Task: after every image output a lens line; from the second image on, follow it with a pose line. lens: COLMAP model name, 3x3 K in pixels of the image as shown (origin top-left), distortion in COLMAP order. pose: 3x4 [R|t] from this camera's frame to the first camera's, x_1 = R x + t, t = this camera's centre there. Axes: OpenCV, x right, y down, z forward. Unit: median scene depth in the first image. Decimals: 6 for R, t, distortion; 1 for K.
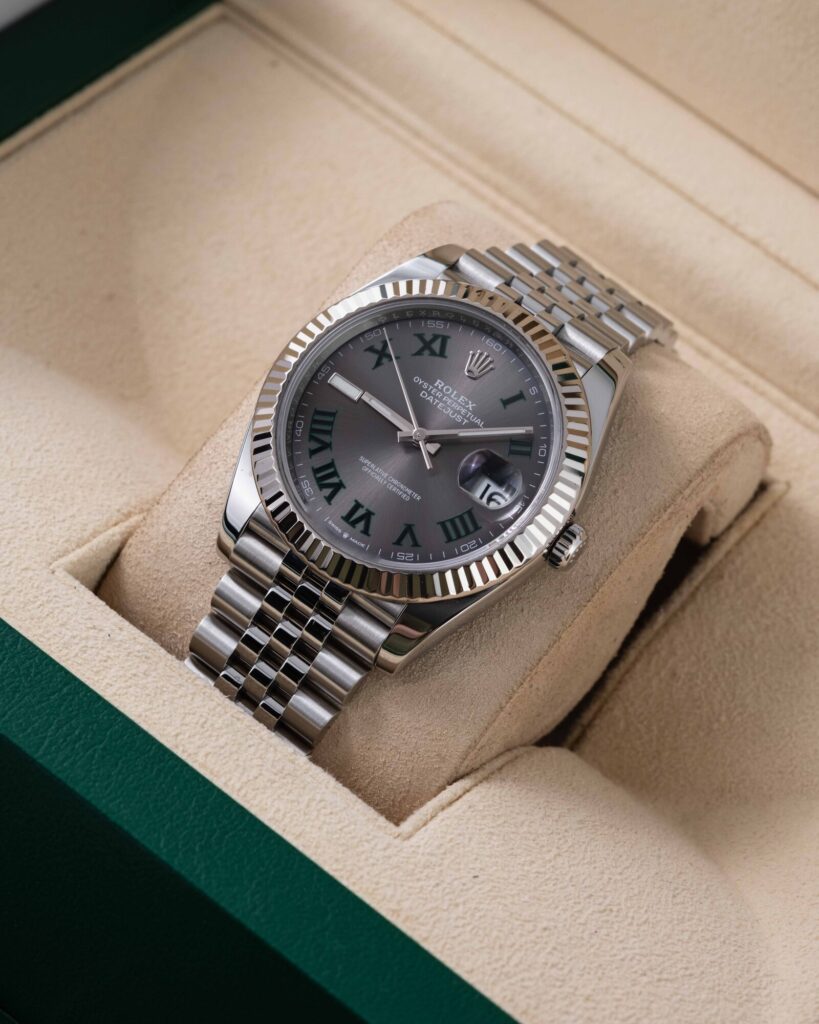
lens RADIAL K [[3816.4, 0, 506.9], [0, 3816.4, 511.8], [0, 0, 1]] dist [0.306403, -1.890244]
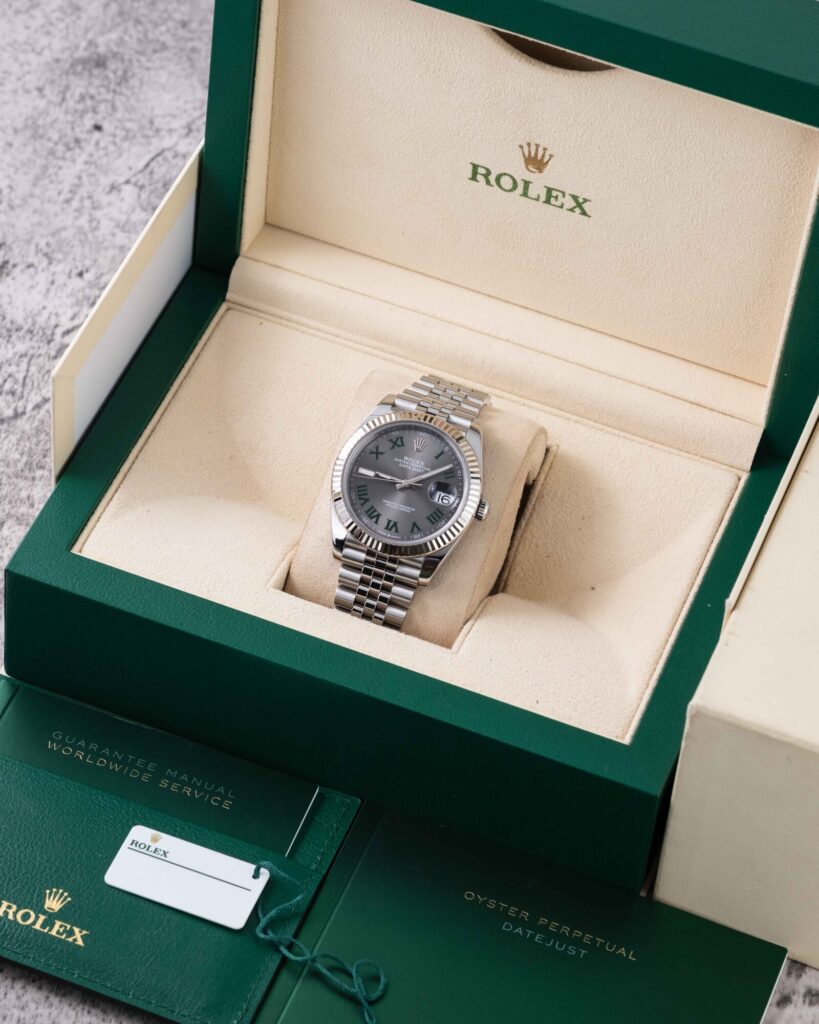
lens RADIAL K [[3816.4, 0, 506.9], [0, 3816.4, 511.8], [0, 0, 1]] dist [0.306403, -1.890244]
pose [[0.947567, -0.306336, 0.090966, -0.175690], [0.299395, 0.950565, 0.082398, -0.171065], [-0.111711, -0.050843, 0.992439, -1.245100]]
